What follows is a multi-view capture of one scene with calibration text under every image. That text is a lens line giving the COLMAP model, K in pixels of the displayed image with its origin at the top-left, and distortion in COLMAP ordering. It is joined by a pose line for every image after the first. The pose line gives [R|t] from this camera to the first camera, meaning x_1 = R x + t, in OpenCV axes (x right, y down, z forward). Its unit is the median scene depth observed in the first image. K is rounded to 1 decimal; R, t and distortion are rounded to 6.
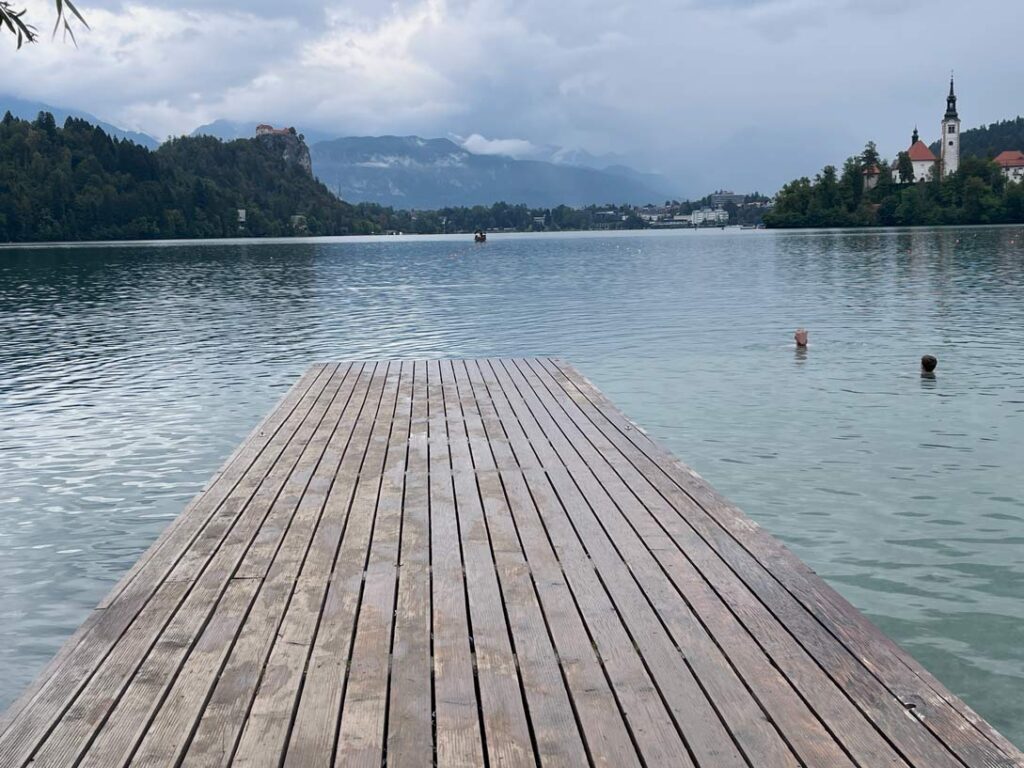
lens RADIAL K [[1308.7, 0, 512.0], [0, 1308.7, 384.0], [0, 0, 1]] dist [0.062040, -0.013586]
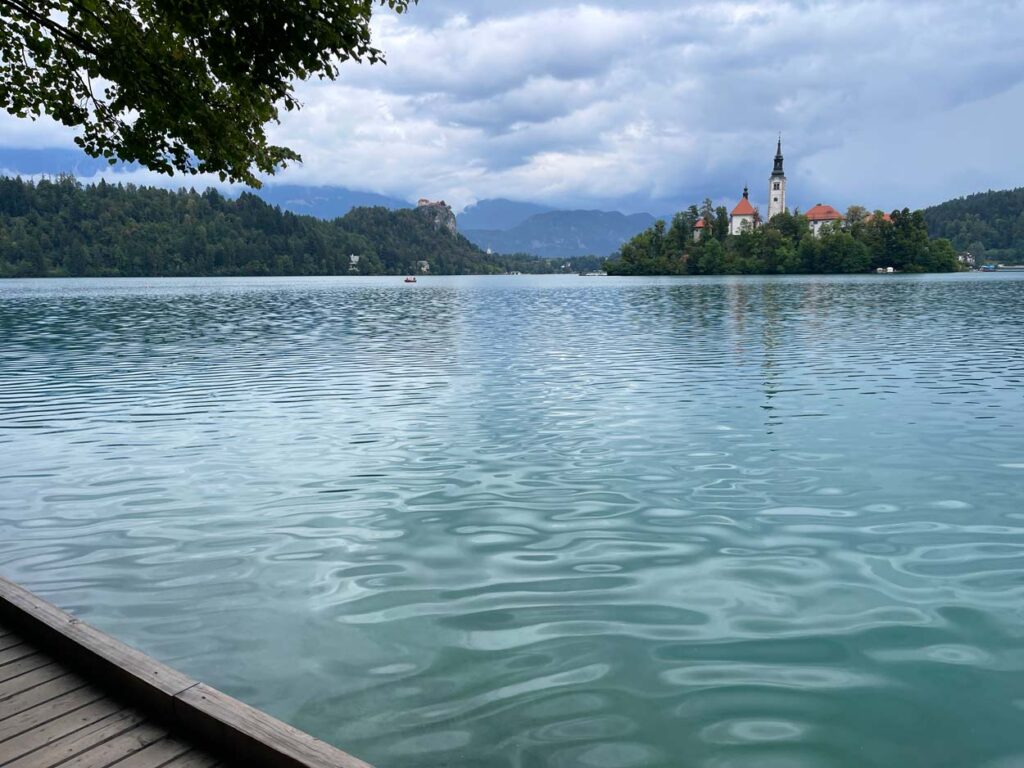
lens RADIAL K [[816.6, 0, 512.0], [0, 816.6, 384.0], [0, 0, 1]] dist [0.102745, -0.137134]
pose [[0.980555, 0.037776, -0.192575, 0.256087], [-0.033766, 0.999140, 0.024064, -0.038297], [0.193319, -0.017094, 0.980987, 0.281551]]
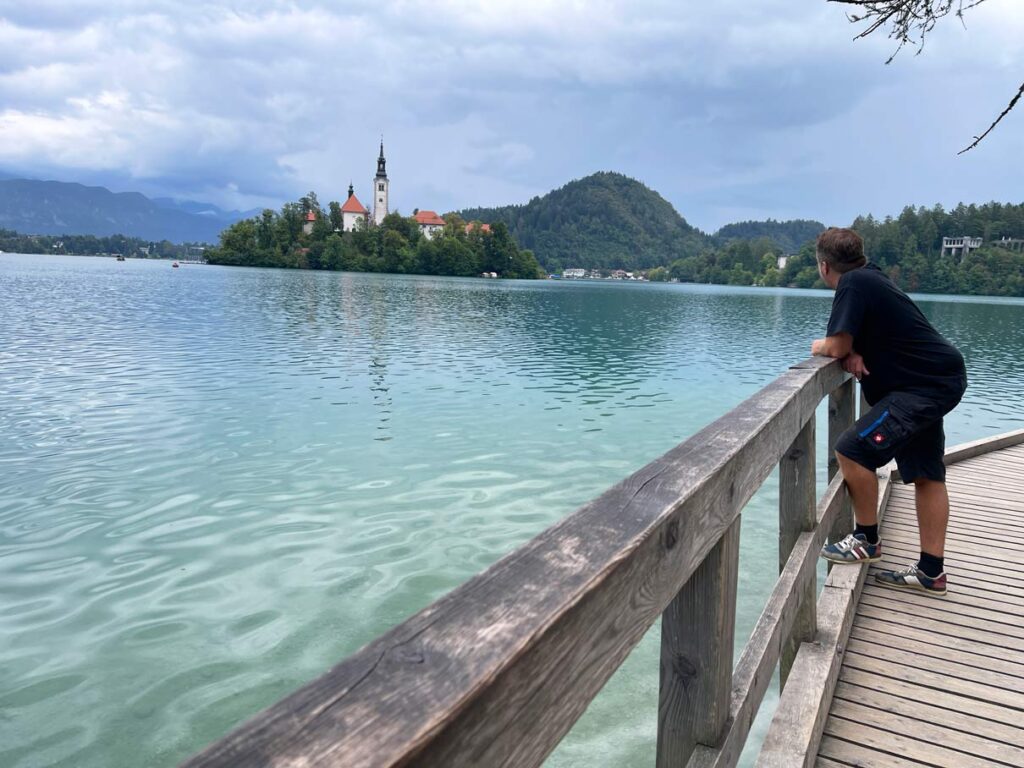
lens RADIAL K [[816.6, 0, 512.0], [0, 816.6, 384.0], [0, 0, 1]] dist [0.102745, -0.137134]
pose [[0.924092, 0.006468, 0.382115, 0.168143], [-0.014623, 0.999723, 0.018443, -0.039427], [-0.381890, -0.022631, 0.923931, 0.302435]]
